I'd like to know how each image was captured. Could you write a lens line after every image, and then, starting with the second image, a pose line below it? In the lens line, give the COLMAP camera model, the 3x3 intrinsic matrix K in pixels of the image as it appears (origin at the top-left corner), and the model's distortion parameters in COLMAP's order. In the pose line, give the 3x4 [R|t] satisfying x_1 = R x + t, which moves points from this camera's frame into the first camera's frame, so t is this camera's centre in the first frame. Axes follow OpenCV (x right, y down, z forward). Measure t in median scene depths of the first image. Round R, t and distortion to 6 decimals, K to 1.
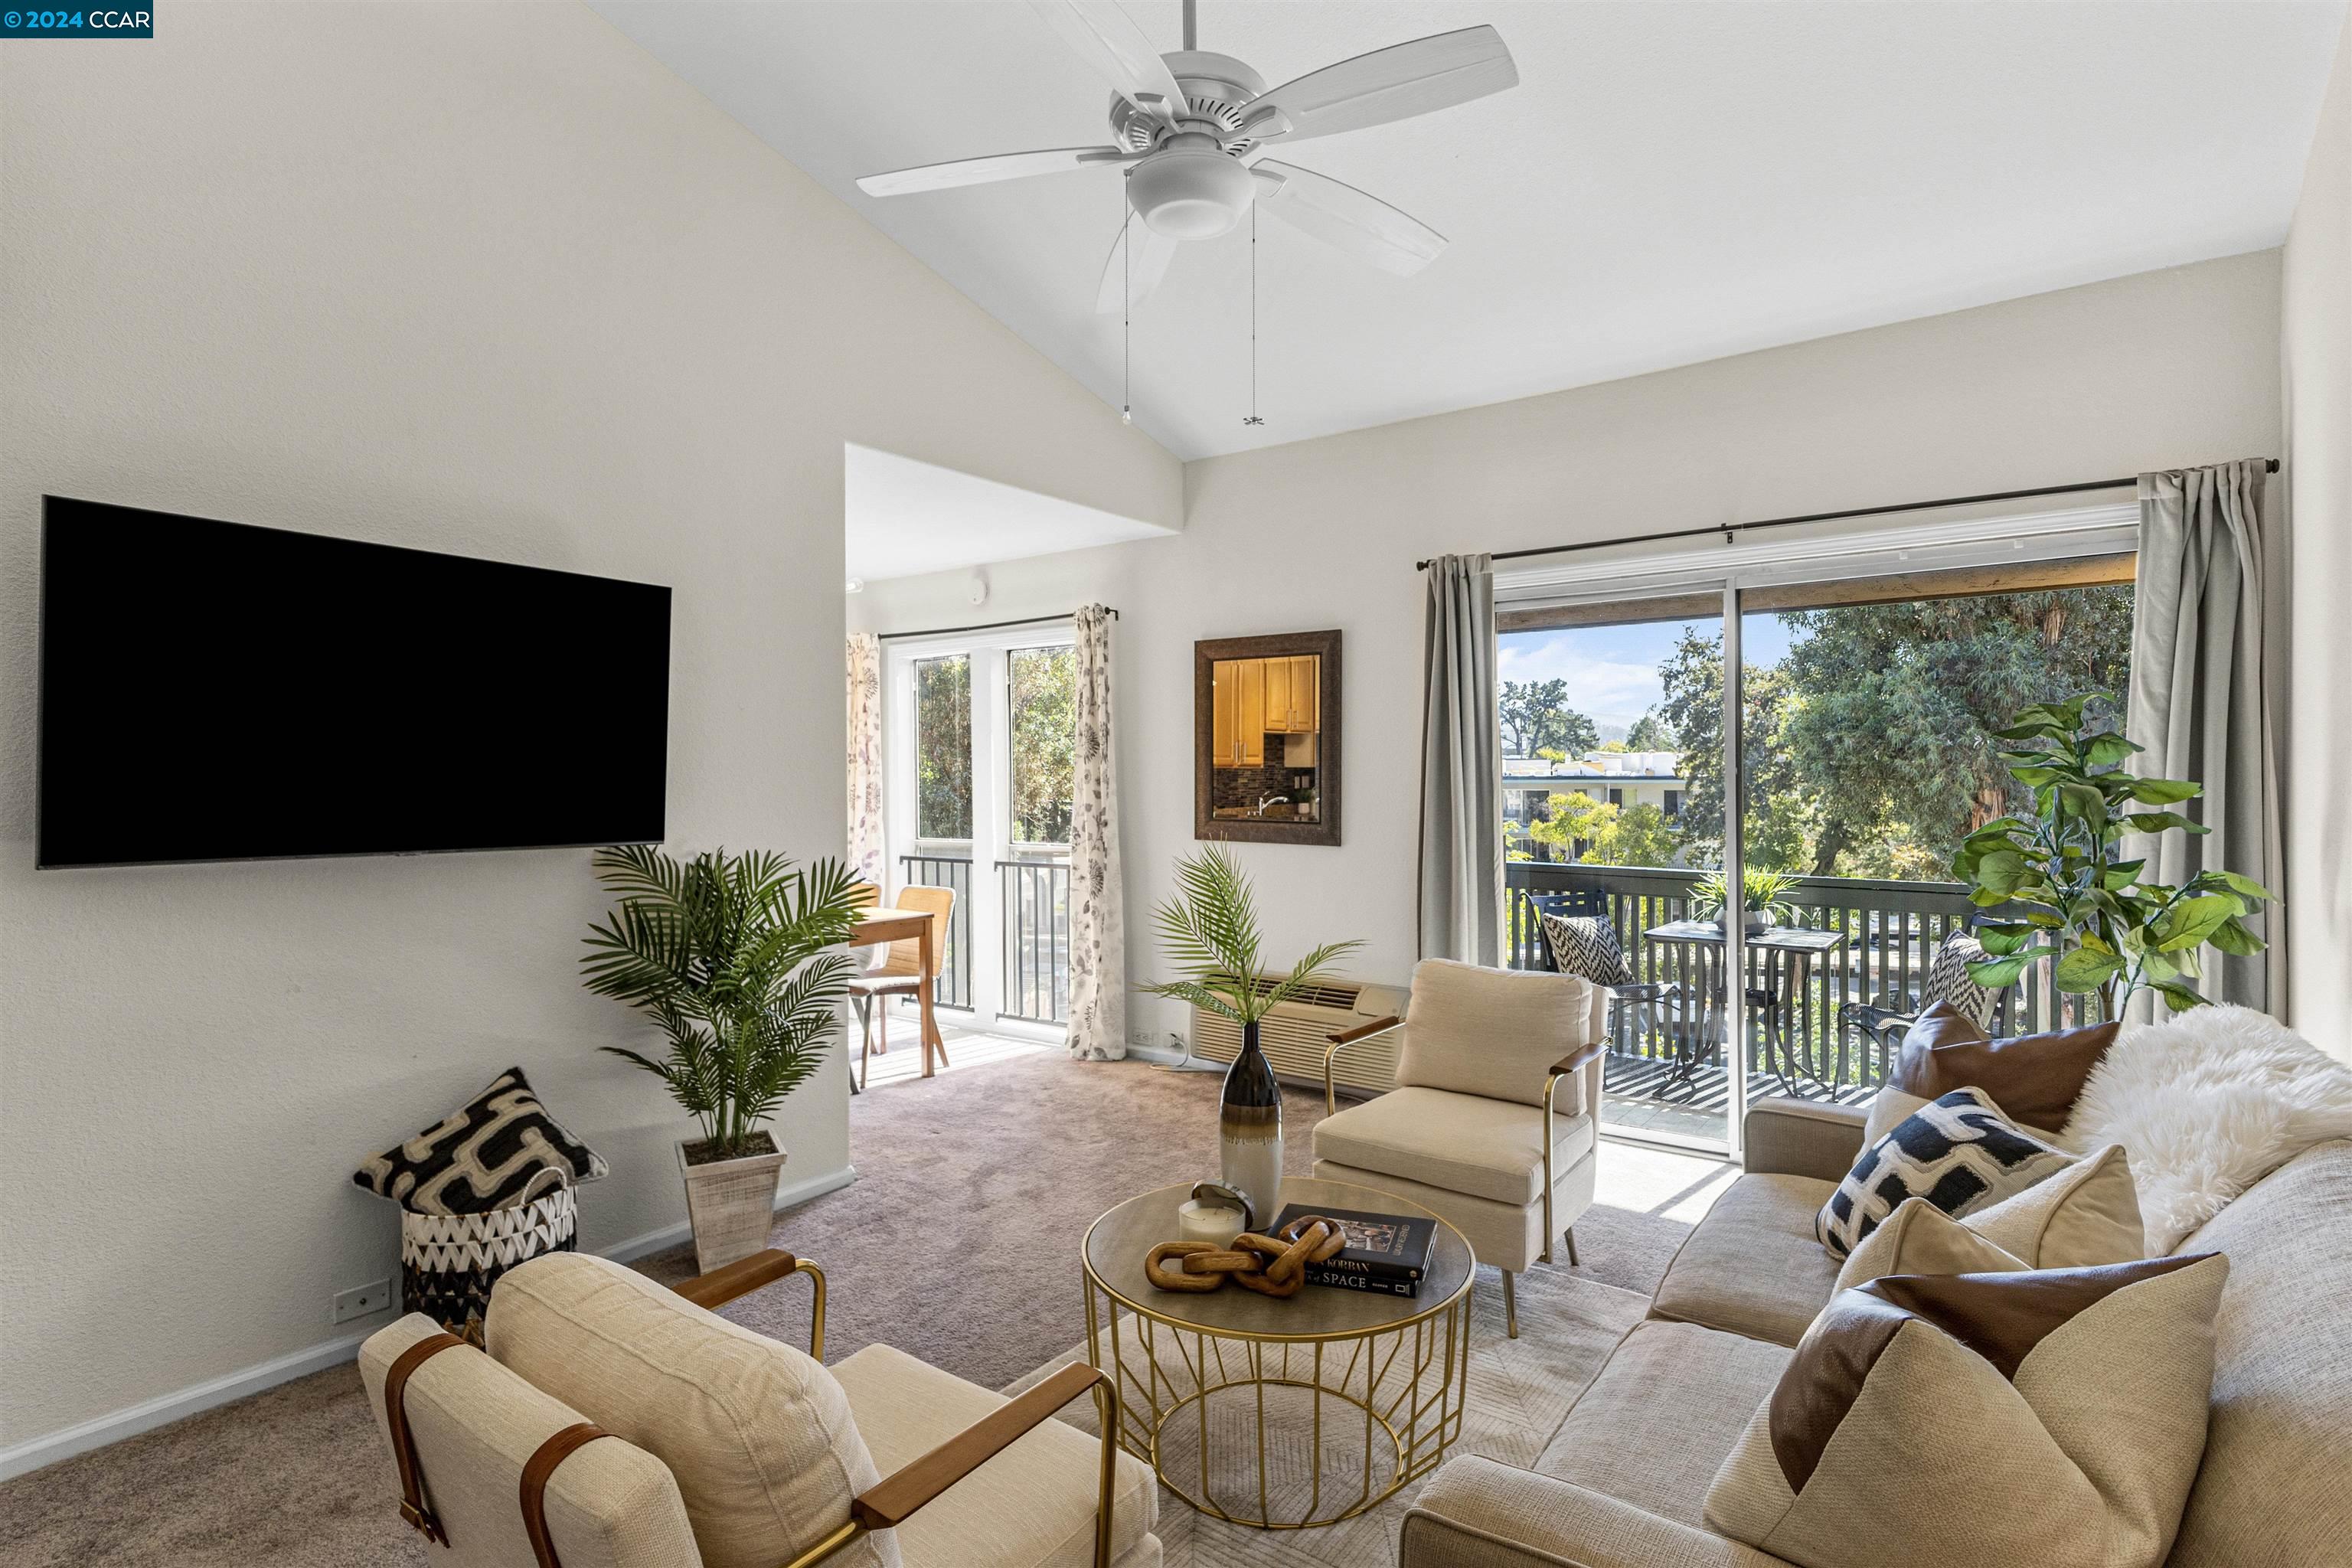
lens RADIAL K [[1137.3, 0, 1176.0], [0, 1137.3, 784.0], [0, 0, 1]] dist [-0.001933, -0.000397]
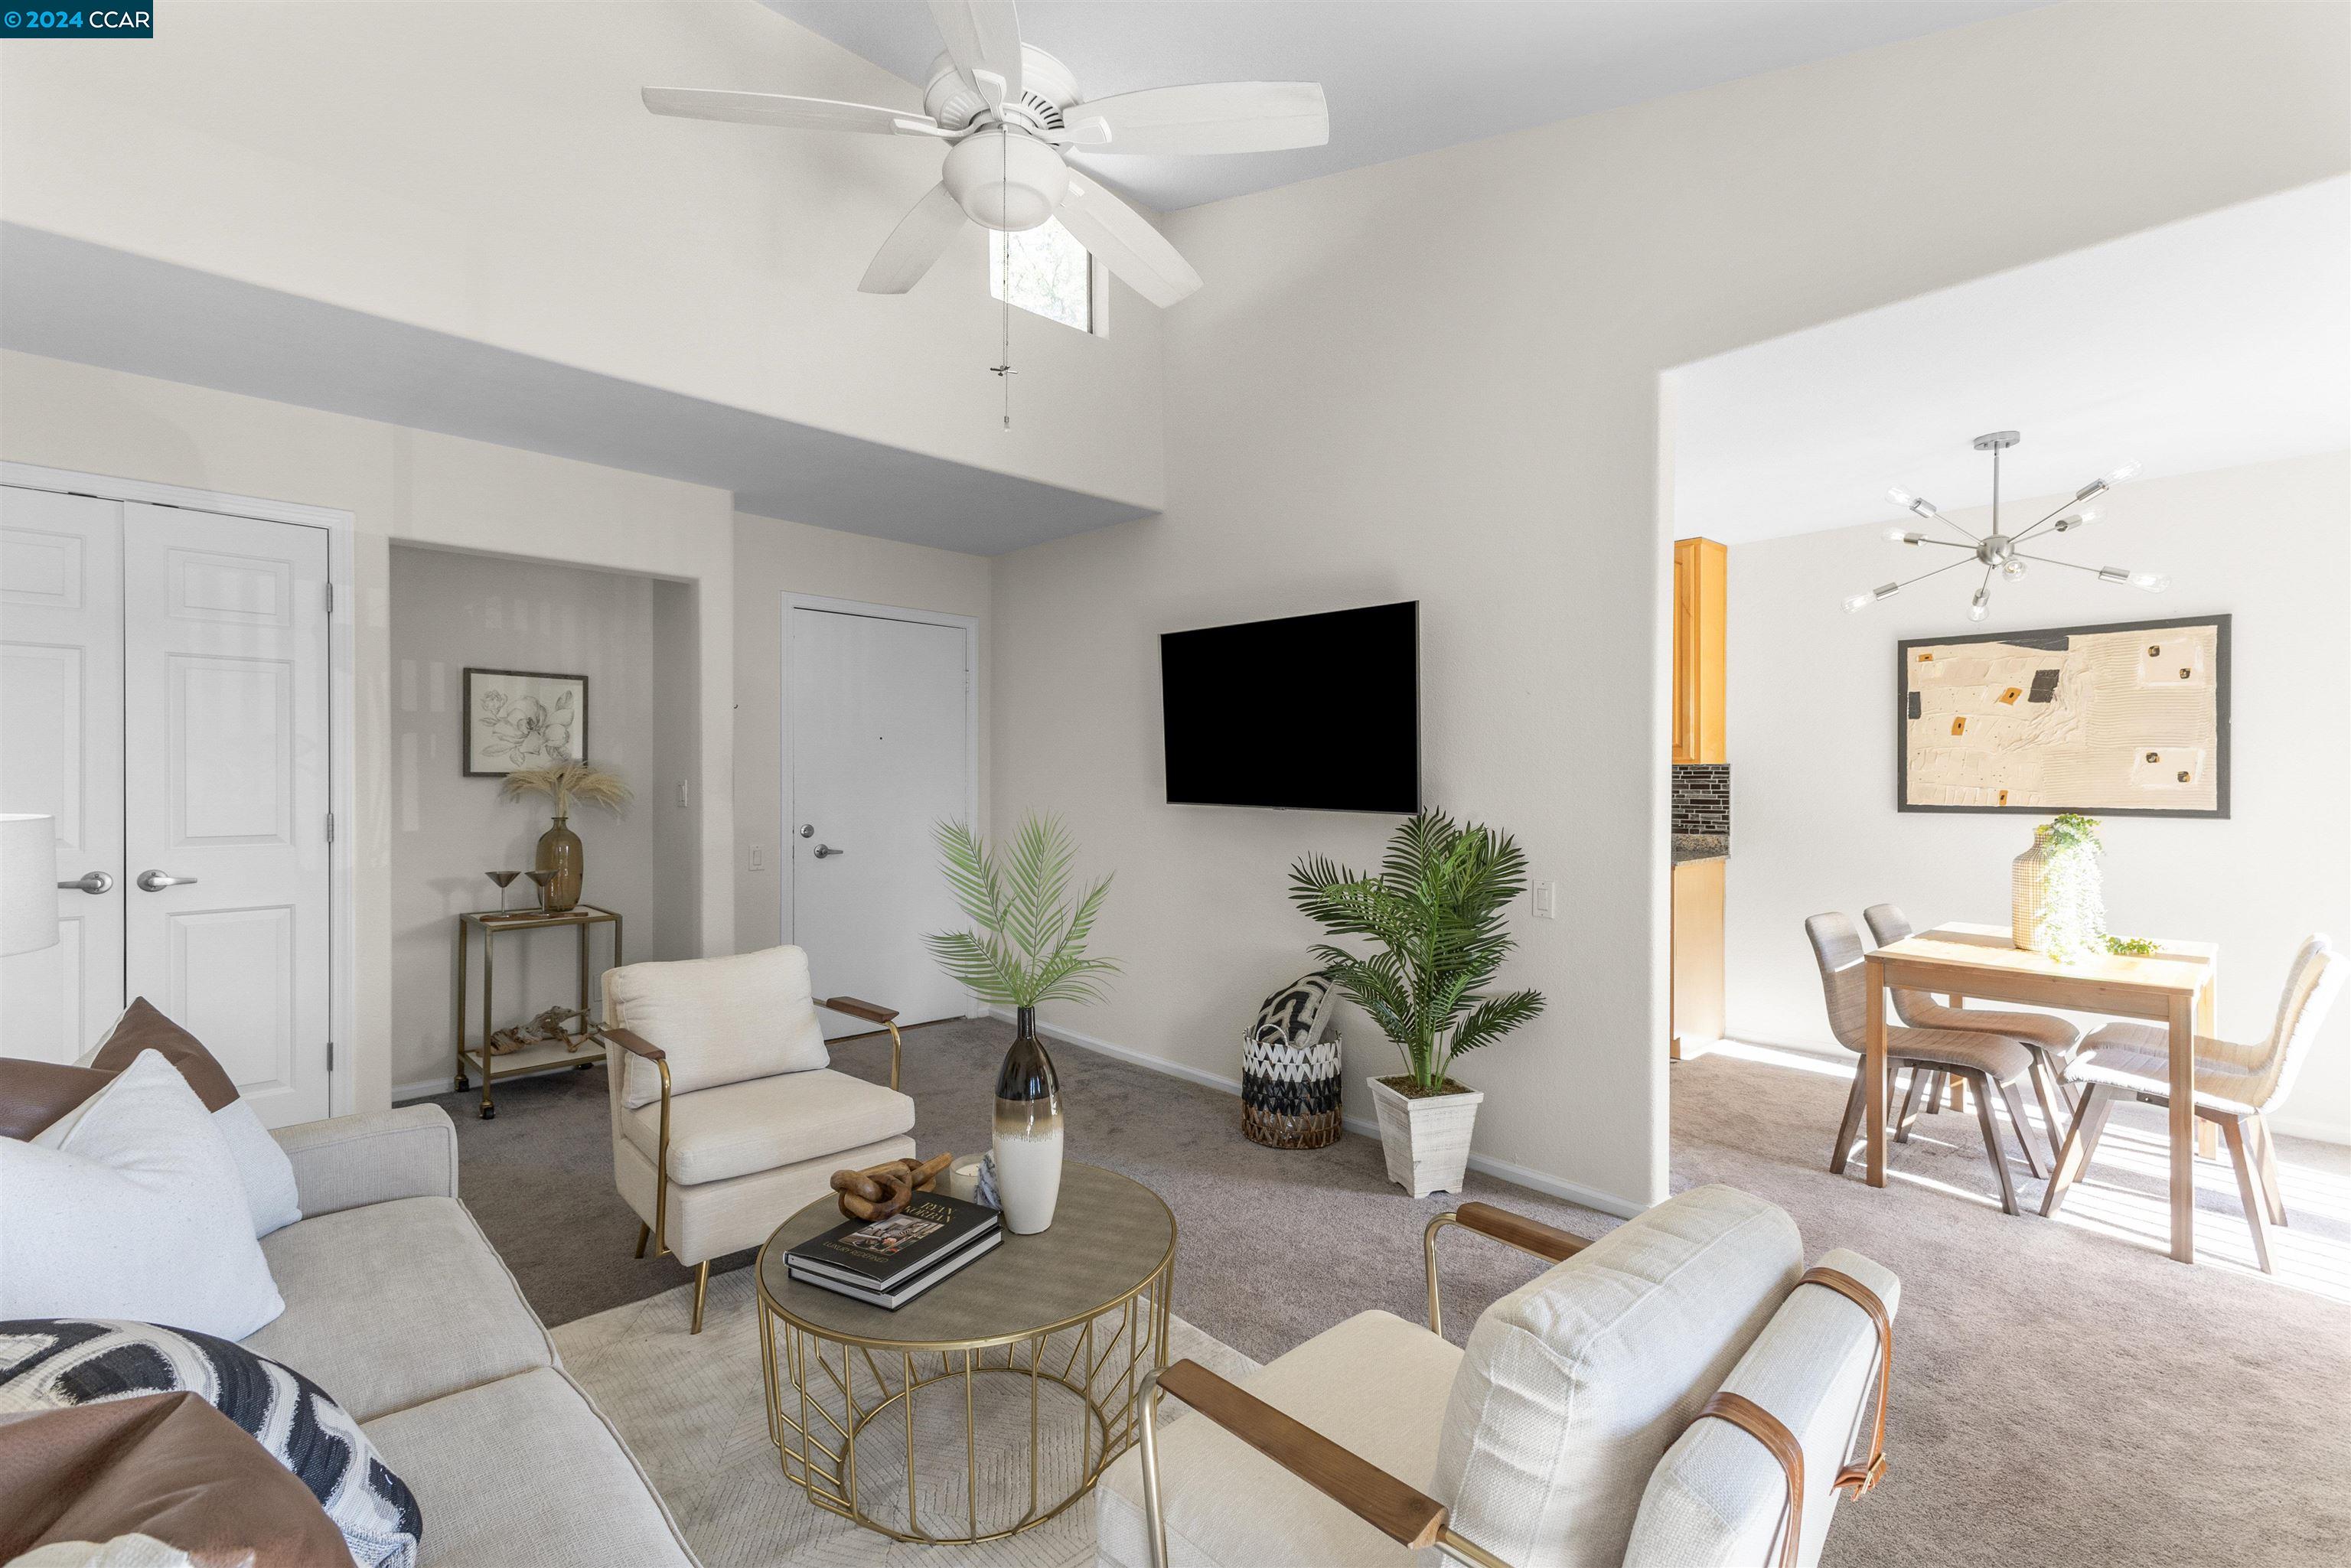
lens RADIAL K [[1024.3, 0, 1178.2], [0, 1024.3, 772.6], [0, 0, 1]] dist [0.000094, 0.000093]
pose [[-0.166218, 0.004743, -0.986078, 0.652639], [-0.004702, 0.999973, 0.005603, 0.001878], [0.986078, 0.005568, -0.166191, 0.931119]]
